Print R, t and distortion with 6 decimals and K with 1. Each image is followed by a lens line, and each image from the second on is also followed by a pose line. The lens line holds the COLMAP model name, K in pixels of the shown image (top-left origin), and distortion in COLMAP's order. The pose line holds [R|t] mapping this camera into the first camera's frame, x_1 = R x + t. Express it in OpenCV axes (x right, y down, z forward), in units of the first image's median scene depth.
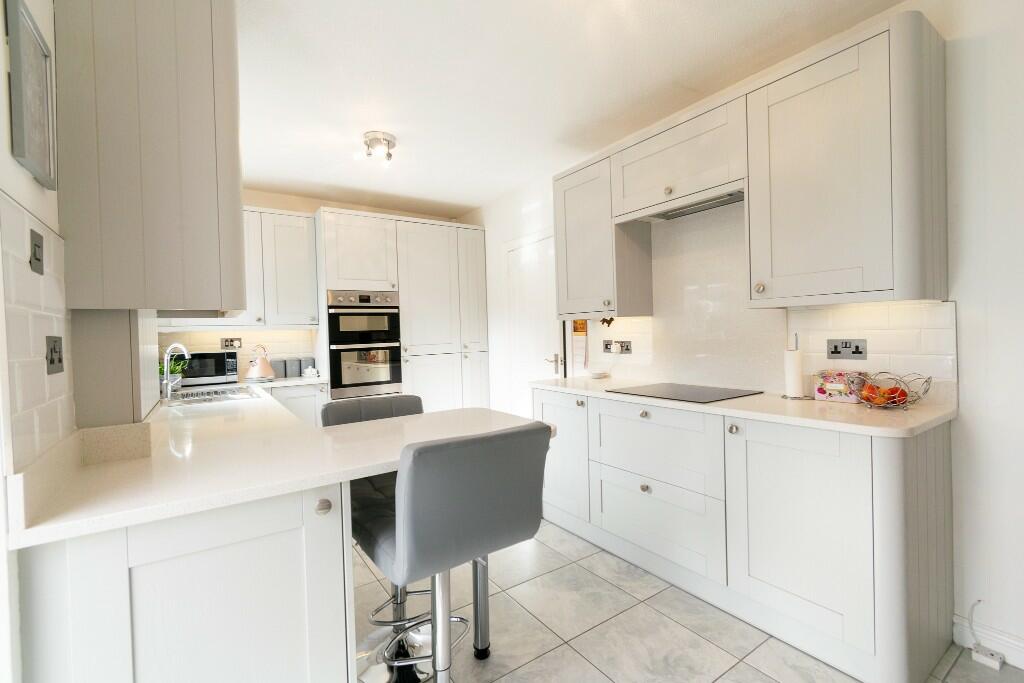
lens RADIAL K [[451.7, 0, 511.6], [0, 451.7, 336.6], [0, 0, 1]] dist [-0.000152, -0.000349]
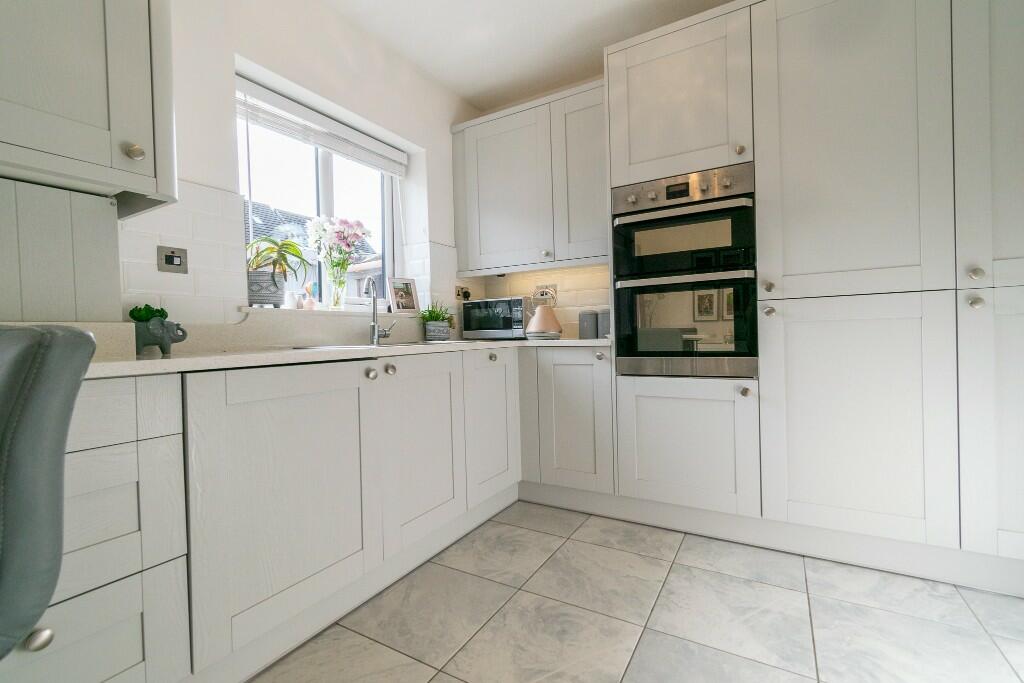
lens RADIAL K [[451.7, 0, 517.0], [0, 451.7, 339.4], [0, 0, 1]] dist [-0.000152, -0.000349]
pose [[0.425383, 0.026337, -0.904630, 0.072741], [0.000006, 0.999576, 0.029104, 0.073294], [0.905014, -0.012386, 0.425202, 0.606508]]
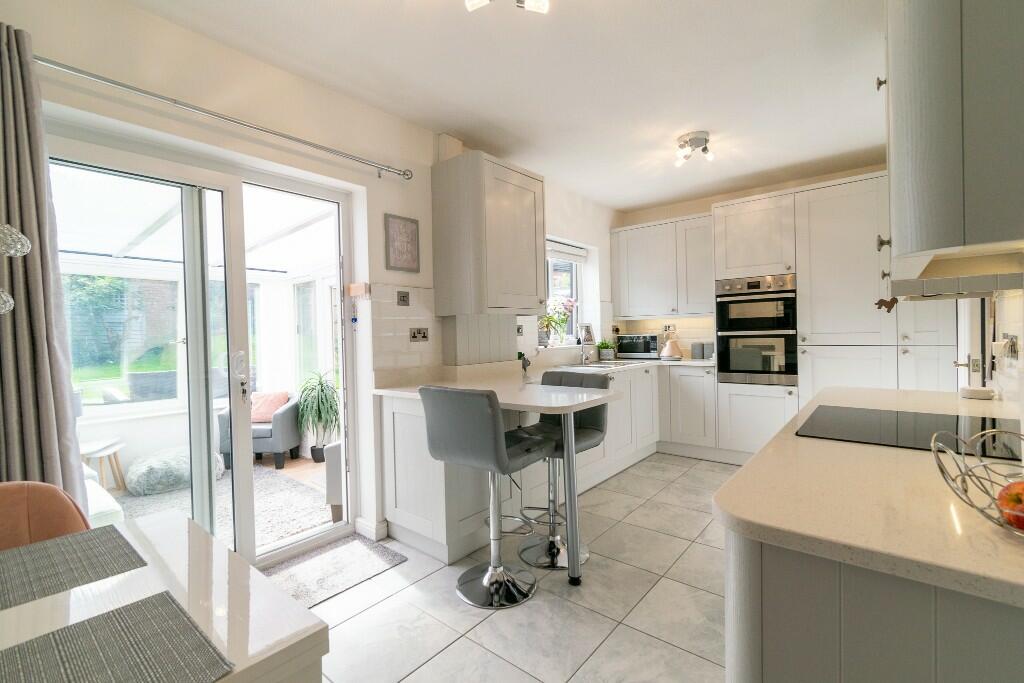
lens RADIAL K [[451.7, 0, 515.5], [0, 451.7, 340.1], [0, 0, 1]] dist [-0.000152, -0.000349]
pose [[0.269075, 0.034753, -0.962492, 0.482031], [0.001857, 0.999328, 0.036602, -0.001129], [0.963117, -0.011636, 0.268830, 0.236815]]
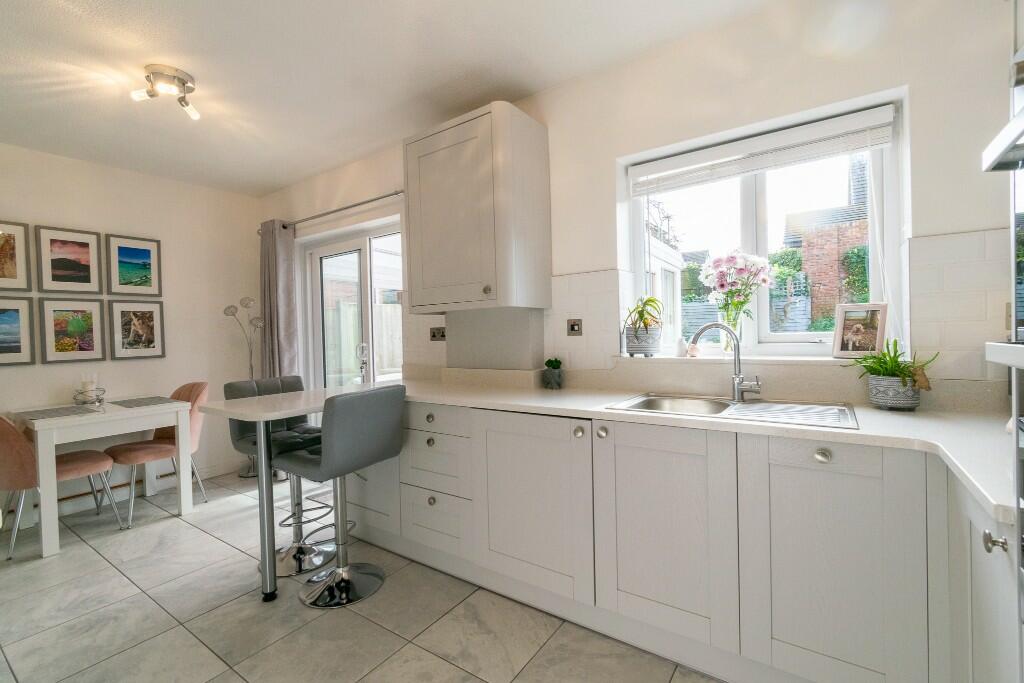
lens RADIAL K [[451.7, 0, 508.9], [0, 451.7, 340.4], [0, 0, 1]] dist [-0.000152, -0.000349]
pose [[-0.937552, 0.052495, -0.343861, -0.126155], [0.042346, 0.998419, 0.036966, 0.004228], [0.345258, 0.020097, -0.938293, 1.055803]]
